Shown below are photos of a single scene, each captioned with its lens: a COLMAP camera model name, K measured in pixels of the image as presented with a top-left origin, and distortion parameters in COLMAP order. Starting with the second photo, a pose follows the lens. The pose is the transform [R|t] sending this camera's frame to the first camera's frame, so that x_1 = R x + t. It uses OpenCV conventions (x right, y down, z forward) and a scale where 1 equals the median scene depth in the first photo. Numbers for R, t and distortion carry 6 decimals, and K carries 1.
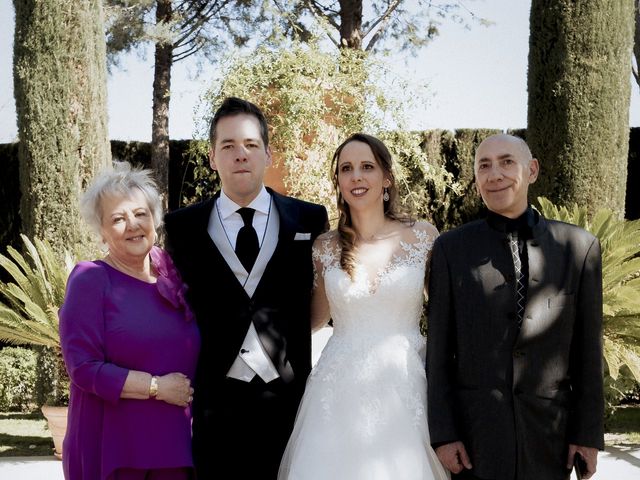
lens RADIAL K [[971.1, 0, 316.3], [0, 971.1, 448.5], [0, 0, 1]] dist [-0.025206, 0.036001]
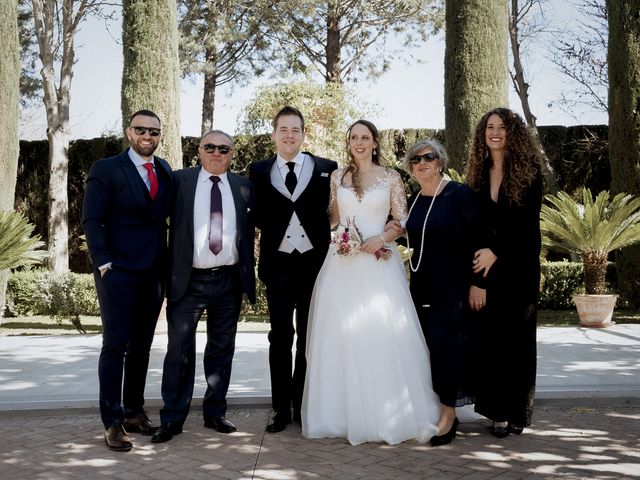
lens RADIAL K [[744.8, 0, 315.9], [0, 744.8, 232.9], [0, 0, 1]] dist [0.007927, -0.018170]
pose [[0.999924, -0.000531, 0.012325, -0.008464], [0.002720, 0.983970, -0.178313, 0.054518], [-0.012033, 0.178333, 0.983897, -0.166428]]
